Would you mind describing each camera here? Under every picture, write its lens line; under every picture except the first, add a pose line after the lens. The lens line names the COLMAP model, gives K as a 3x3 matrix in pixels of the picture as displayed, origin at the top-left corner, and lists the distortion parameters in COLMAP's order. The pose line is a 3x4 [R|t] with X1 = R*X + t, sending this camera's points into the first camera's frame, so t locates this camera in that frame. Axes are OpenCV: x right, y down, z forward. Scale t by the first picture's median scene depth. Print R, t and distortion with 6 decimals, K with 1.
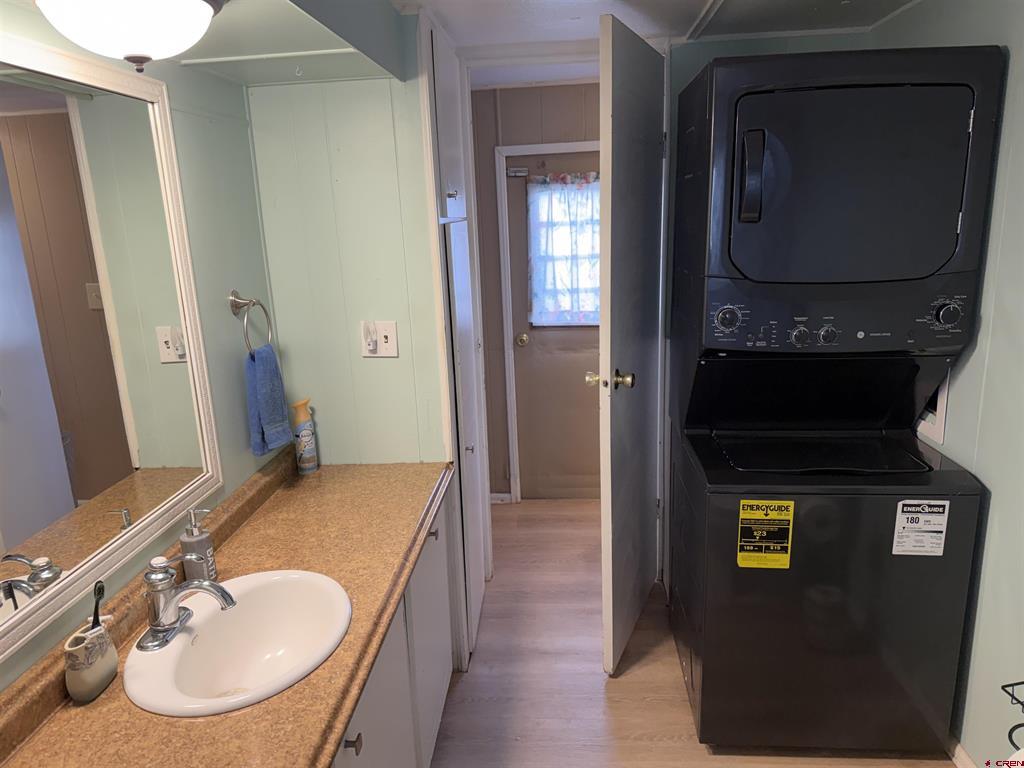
lens RADIAL K [[715.2, 0, 512.0], [0, 715.2, 384.0], [0, 0, 1]] dist [0.114707, -0.185417]
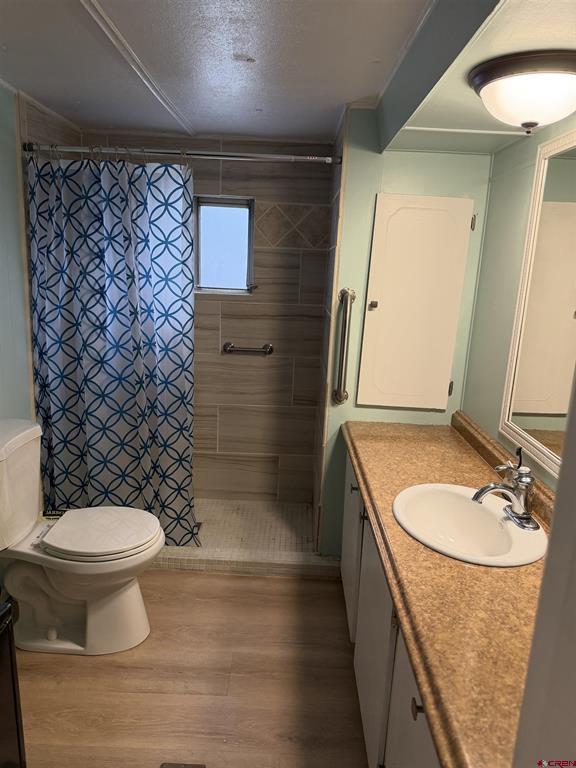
lens RADIAL K [[536.4, 0, 288.0], [0, 536.4, 384.0], [0, 0, 1]] dist [0.114707, -0.185417]
pose [[-0.997103, -0.017273, -0.074074, 0.055806], [-0.049209, 0.889093, 0.455073, -0.311129], [0.057999, 0.457400, -0.887368, 1.536707]]
